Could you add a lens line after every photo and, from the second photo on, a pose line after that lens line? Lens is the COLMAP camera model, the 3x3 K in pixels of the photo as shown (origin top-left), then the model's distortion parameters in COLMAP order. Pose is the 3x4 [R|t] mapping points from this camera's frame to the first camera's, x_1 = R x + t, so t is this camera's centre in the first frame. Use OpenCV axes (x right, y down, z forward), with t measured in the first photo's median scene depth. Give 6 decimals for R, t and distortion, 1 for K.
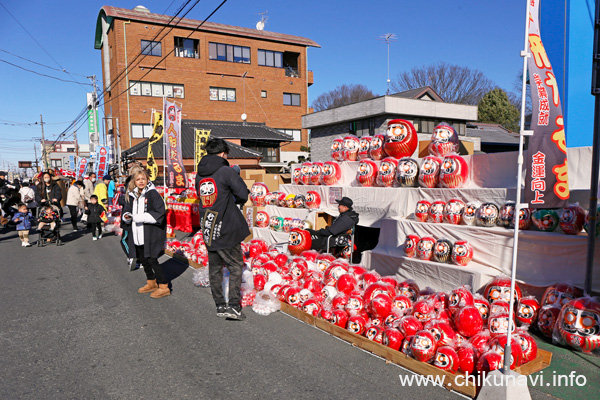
lens RADIAL K [[400.7, 0, 300.0], [0, 400.7, 200.0], [0, 0, 1]] dist [-0.007673, -0.002533]
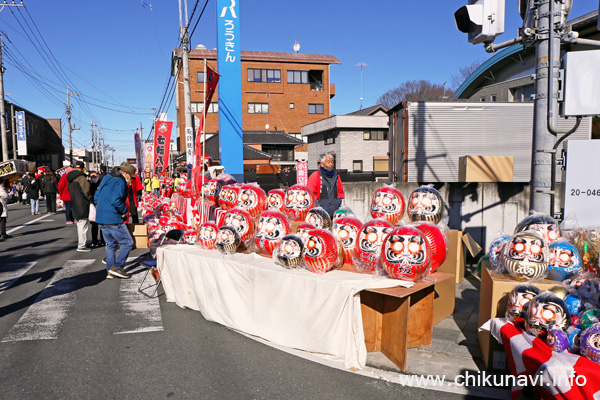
lens RADIAL K [[400.7, 0, 300.0], [0, 400.7, 200.0], [0, 0, 1]] dist [-0.007673, -0.002533]
pose [[0.974076, 0.015012, -0.225724, 0.233269], [-0.011124, 0.999767, 0.018490, 0.007491], [0.225949, -0.015499, 0.974016, -0.232080]]
